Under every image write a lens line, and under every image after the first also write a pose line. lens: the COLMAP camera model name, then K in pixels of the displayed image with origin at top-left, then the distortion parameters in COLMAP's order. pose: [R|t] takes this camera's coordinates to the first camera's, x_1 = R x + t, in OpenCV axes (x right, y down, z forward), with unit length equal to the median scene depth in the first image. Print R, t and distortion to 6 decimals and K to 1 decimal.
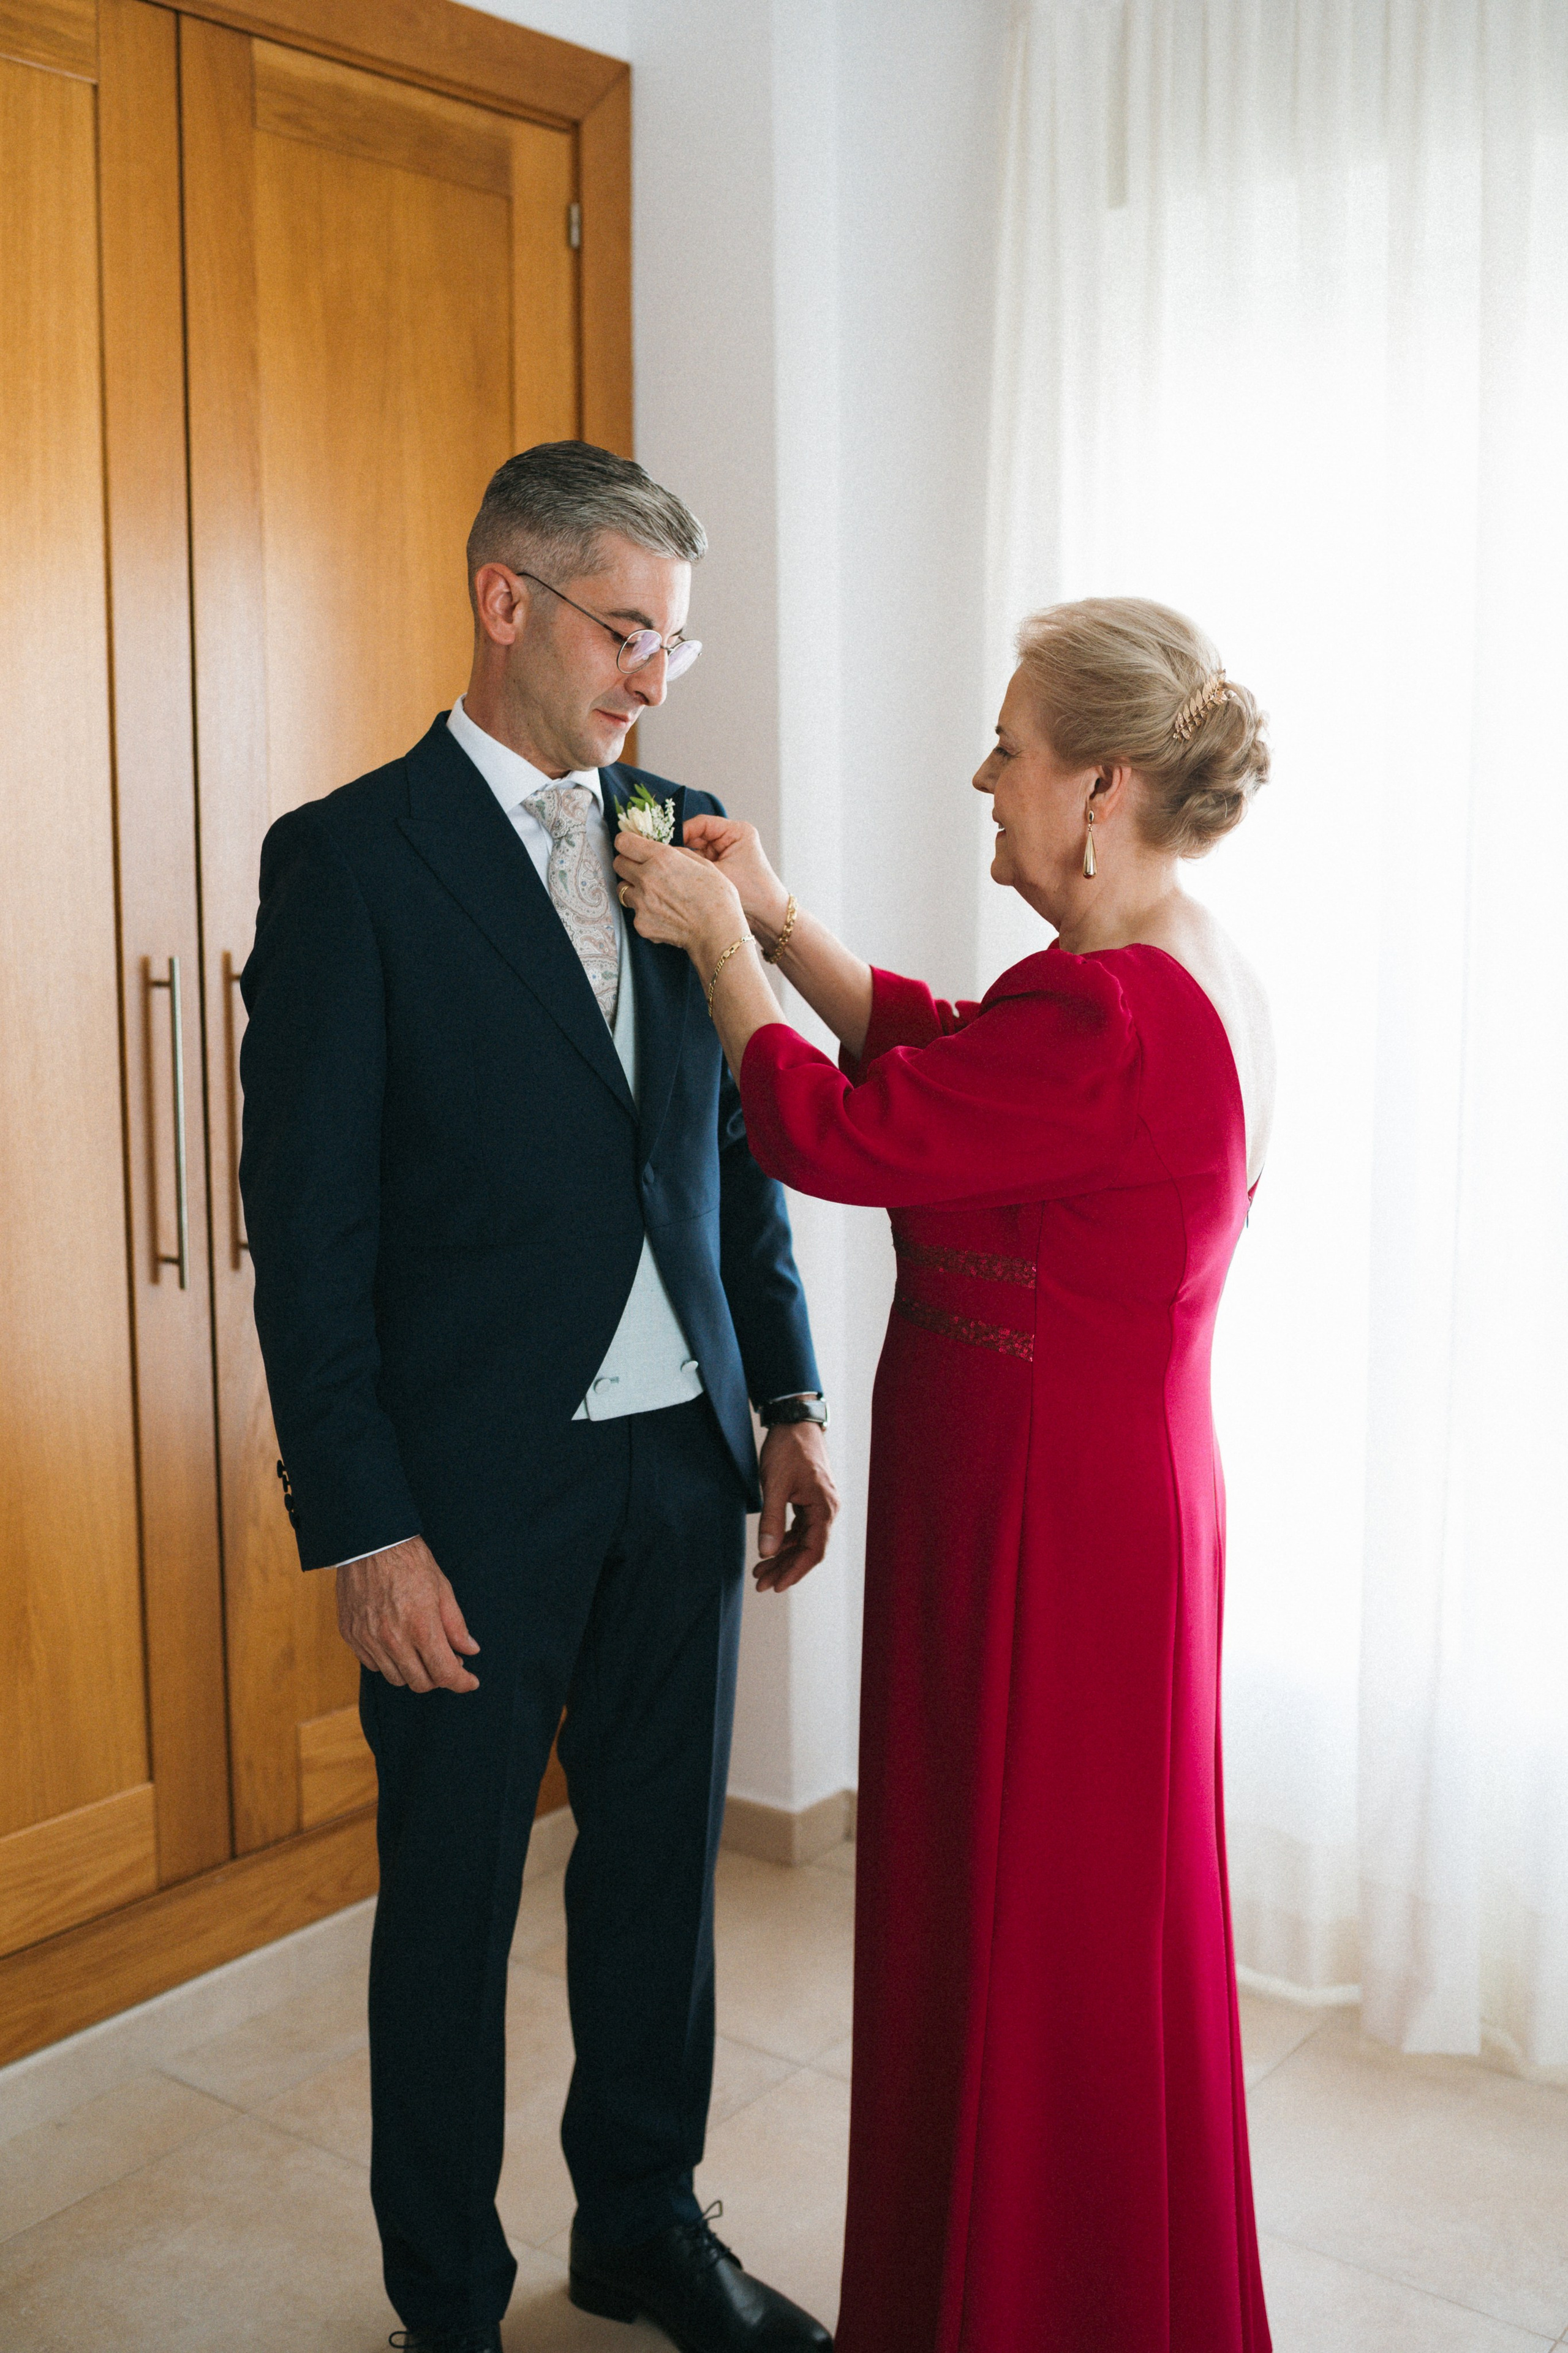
lens RADIAL K [[2662.1, 0, 894.7], [0, 2662.1, 1041.6], [0, 0, 1]] dist [-0.004506, 0.000000]
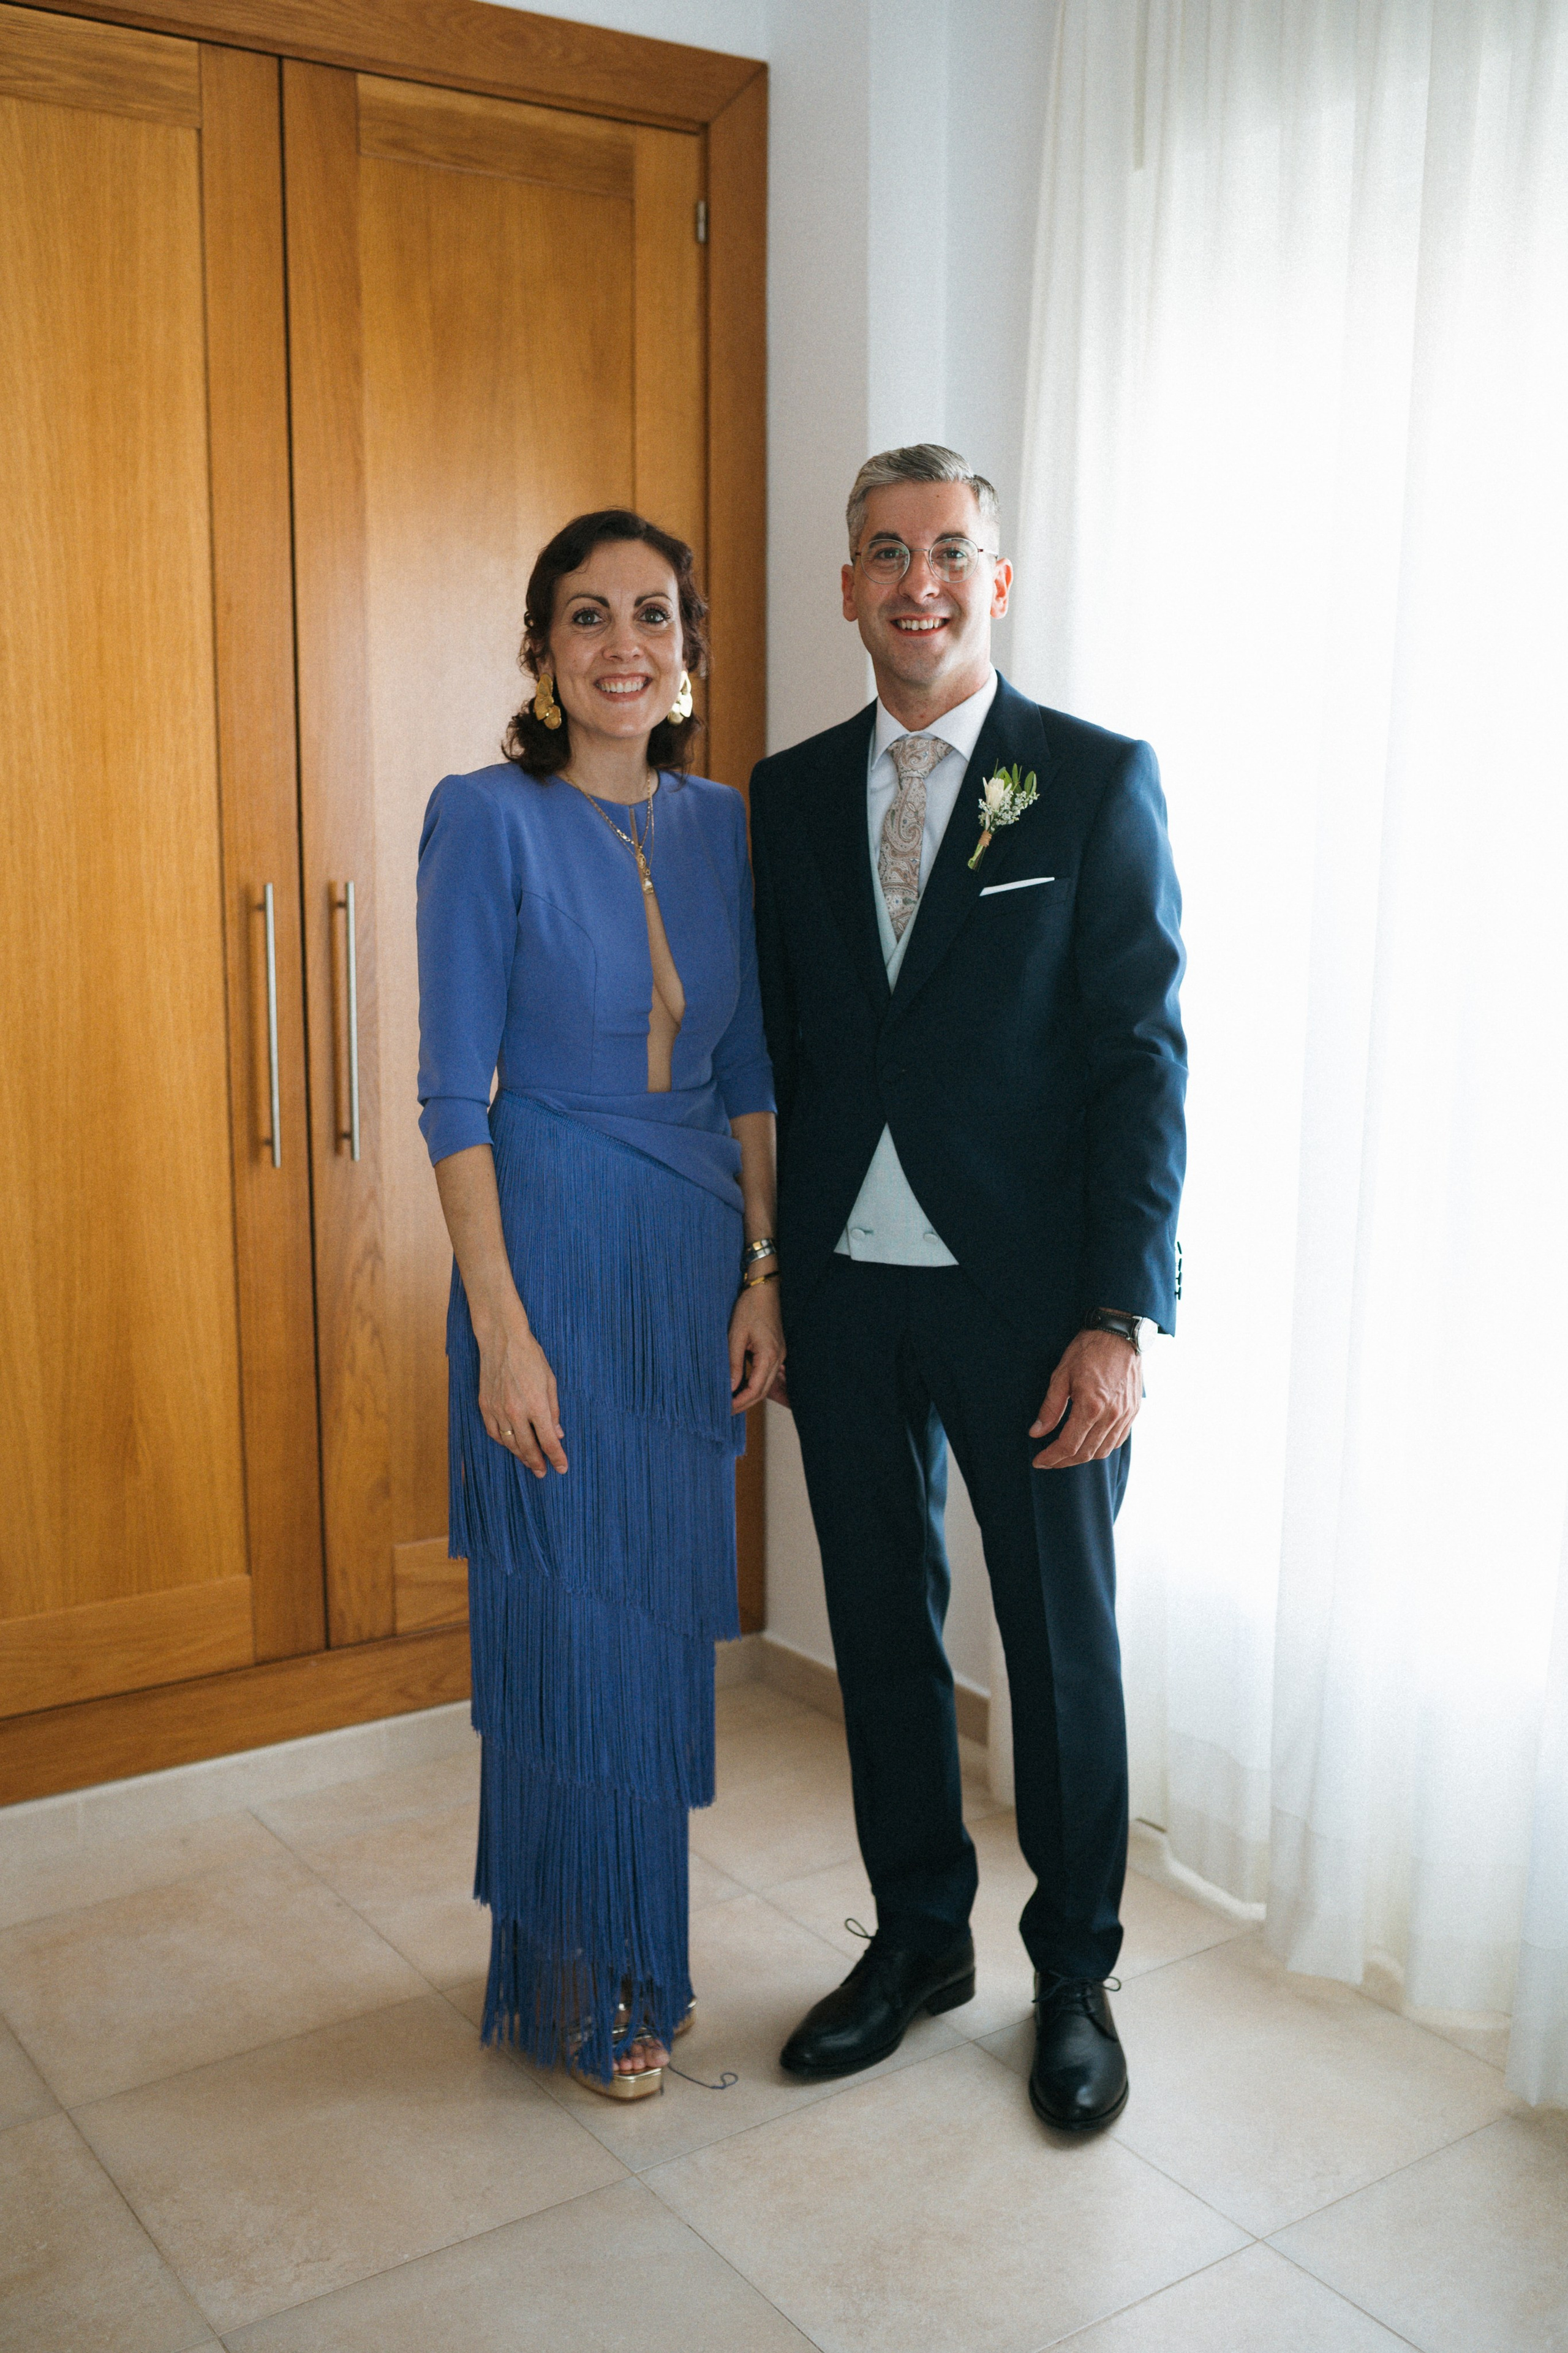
lens RADIAL K [[2440.3, 0, 779.5], [0, 2440.3, 1181.6], [0, 0, 1]] dist [-0.005892, 0.000000]
pose [[0.937394, 0.060582, -0.342960, 0.307596], [-0.036064, 0.996345, 0.077429, 0.006883], [0.346398, -0.060213, 0.936153, 0.058845]]
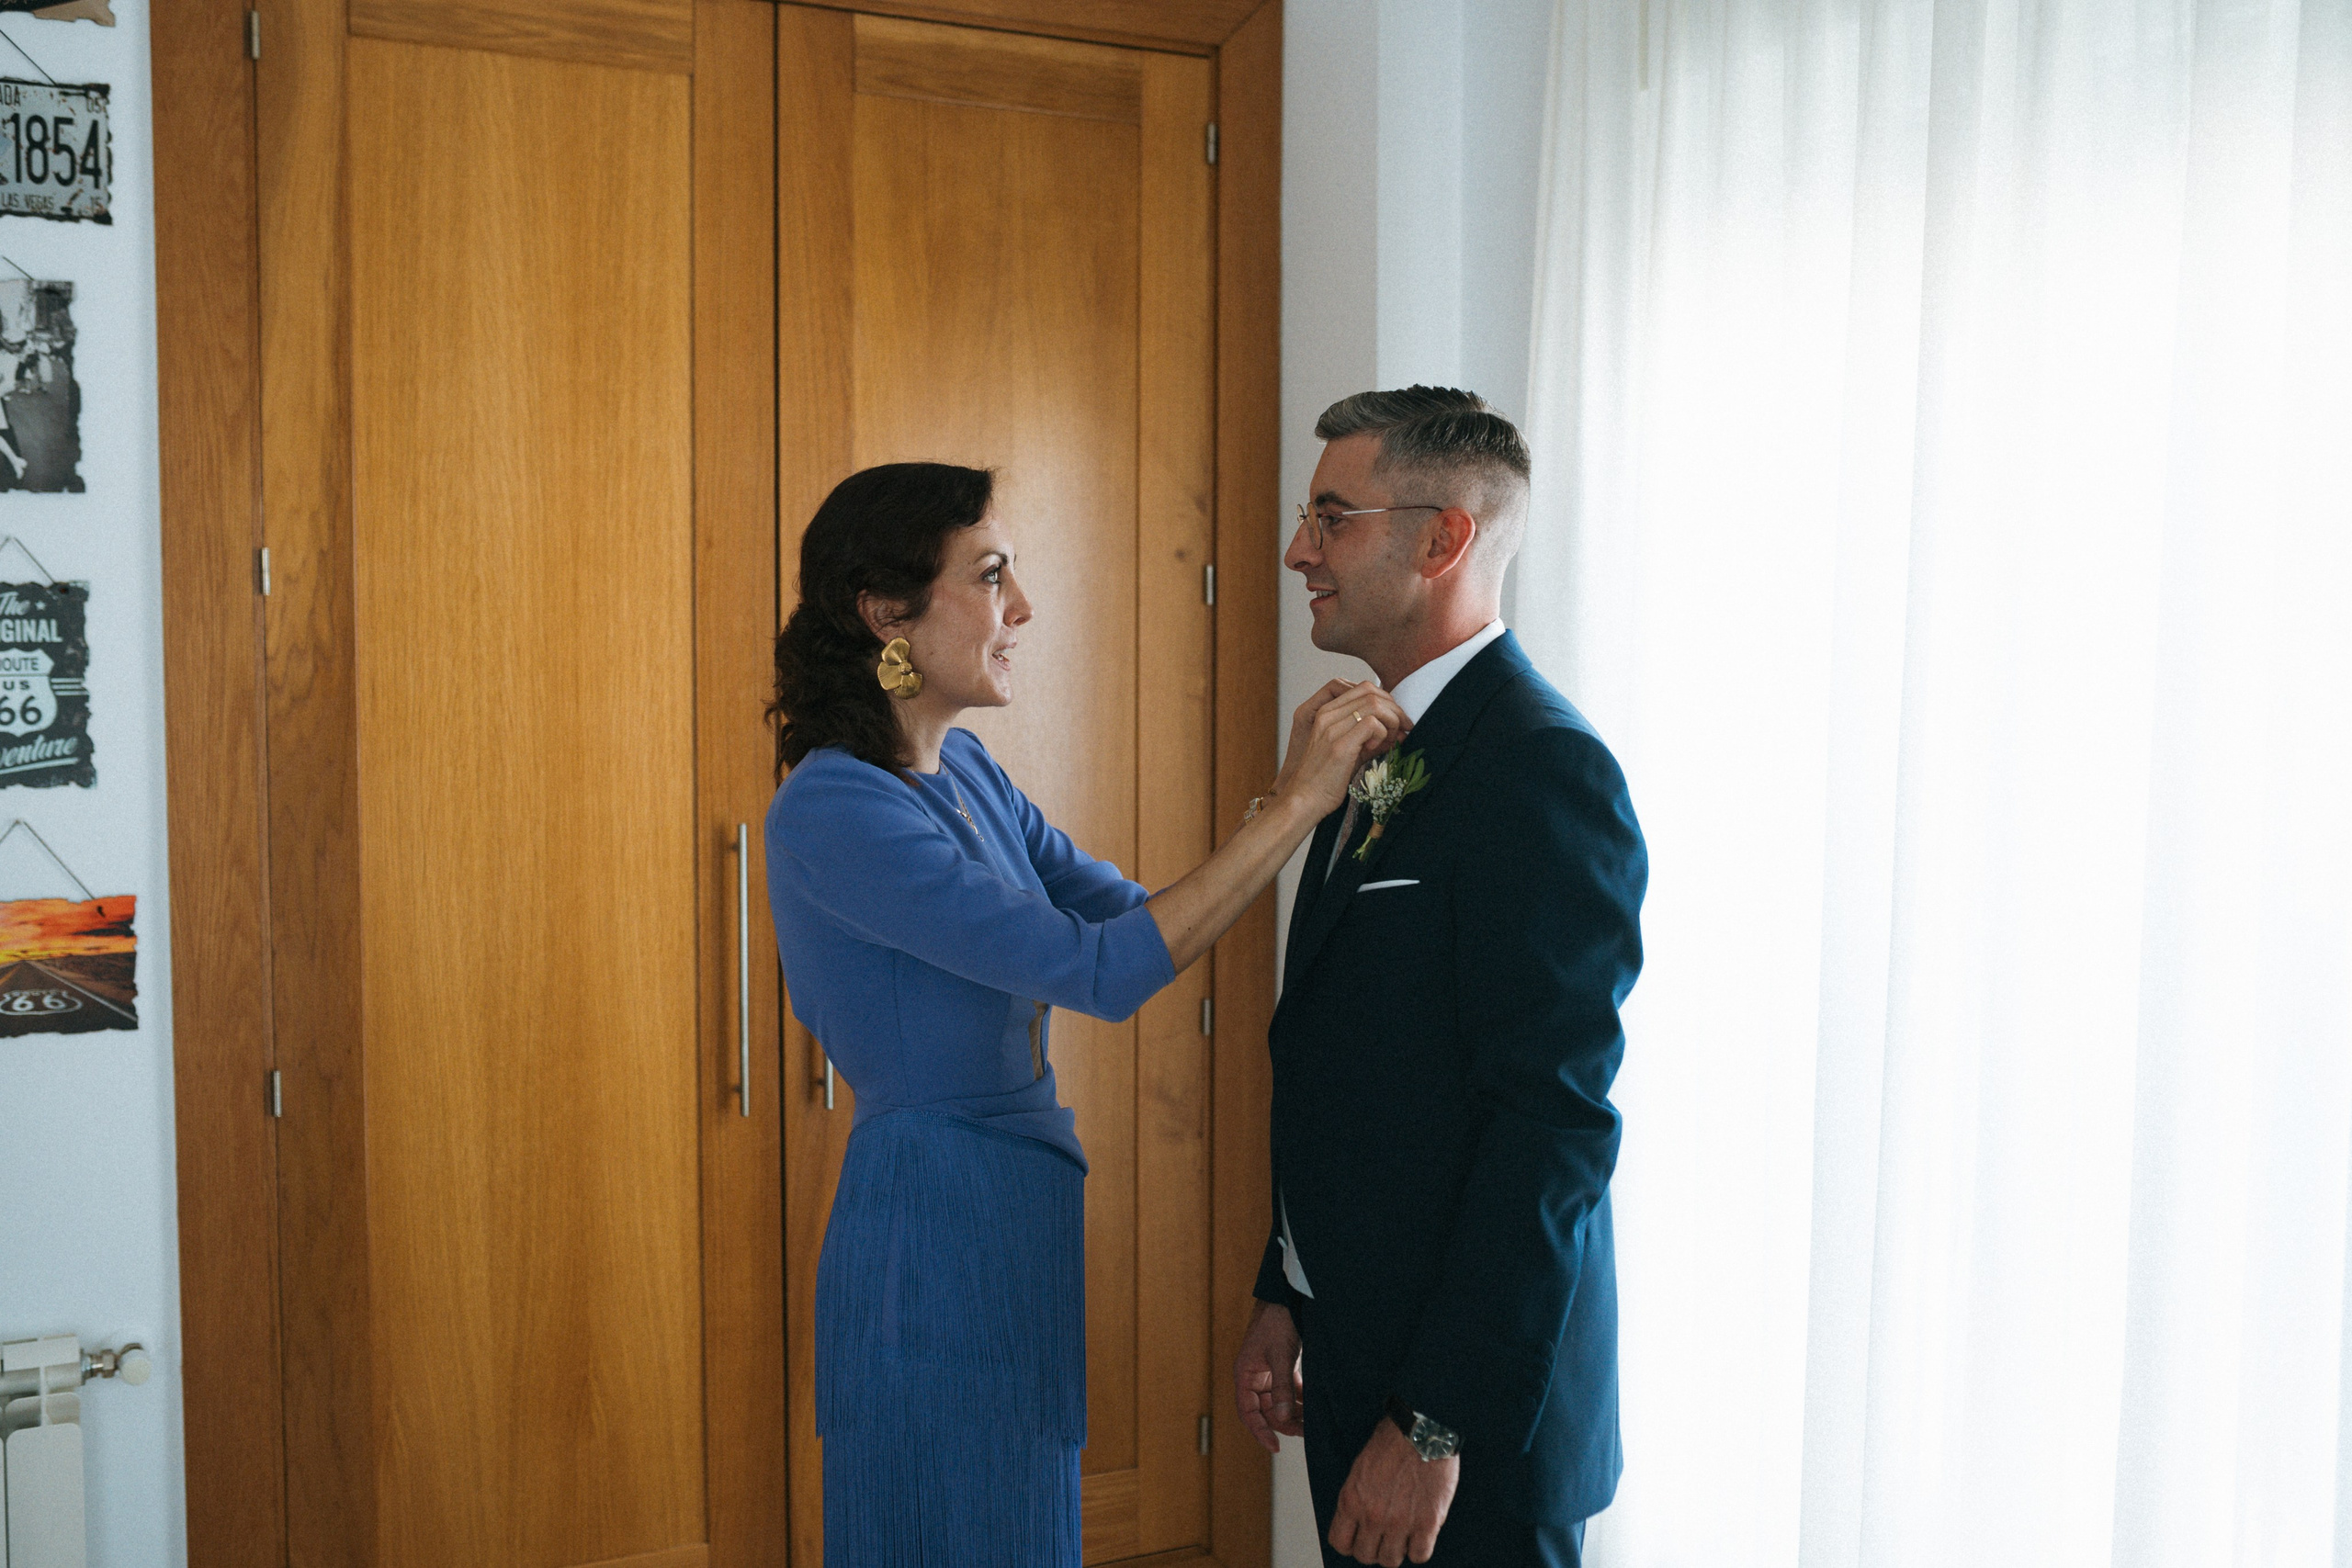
lens RADIAL K [[2439.2, 0, 1135.4], [0, 2439.2, 776.3], [0, 0, 1]] dist [-0.005892, 0.000000]
pose [[0.883320, 0.035317, -0.467439, 0.353834], [-0.045751, 0.998892, -0.010986, -0.046718], [0.466533, 0.031090, 0.883957, 0.147032]]
